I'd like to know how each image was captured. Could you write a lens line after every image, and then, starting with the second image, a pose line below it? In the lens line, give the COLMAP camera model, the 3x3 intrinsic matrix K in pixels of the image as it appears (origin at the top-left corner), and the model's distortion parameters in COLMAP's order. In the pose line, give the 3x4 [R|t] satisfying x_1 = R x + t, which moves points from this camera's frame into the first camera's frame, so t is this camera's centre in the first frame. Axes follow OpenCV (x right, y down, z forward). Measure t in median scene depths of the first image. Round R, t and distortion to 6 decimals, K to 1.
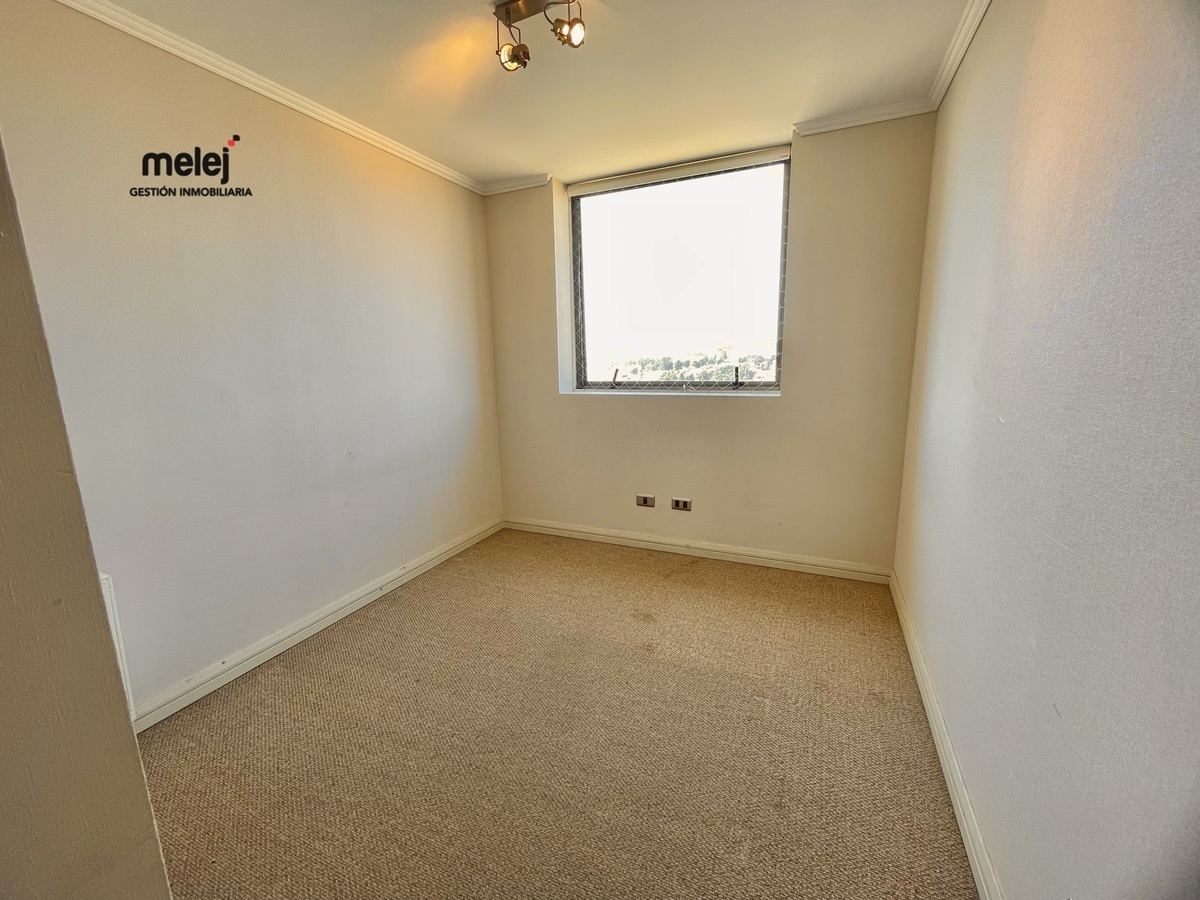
lens RADIAL K [[491.7, 0, 600.0], [0, 491.7, 450.0], [0, 0, 1]] dist [0.000678, -0.000173]
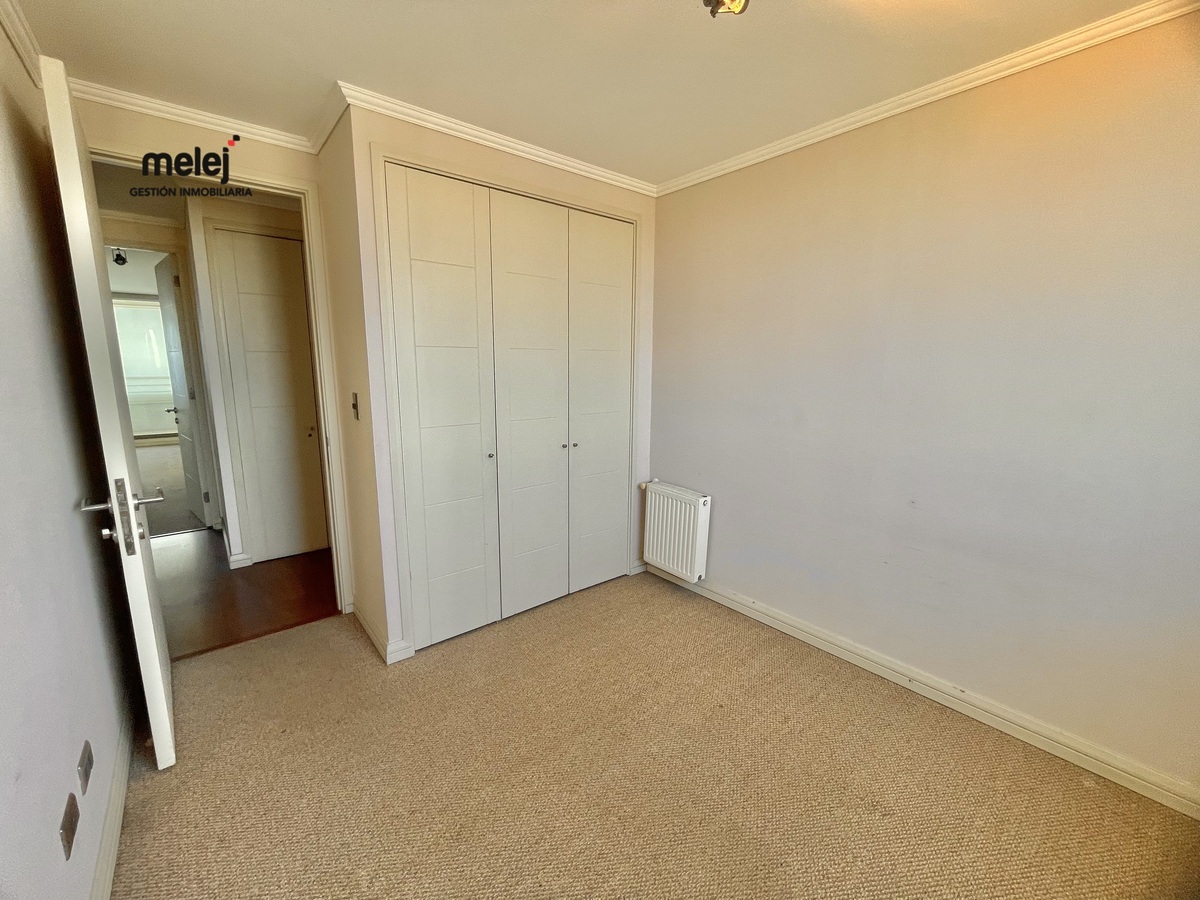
lens RADIAL K [[491.7, 0, 600.0], [0, 491.7, 450.0], [0, 0, 1]] dist [0.000678, -0.000173]
pose [[-0.444404, 0.168949, -0.879751, 0.403513], [-0.175409, 0.946634, 0.270401, -0.190365], [0.878486, 0.274483, -0.391052, 0.782848]]
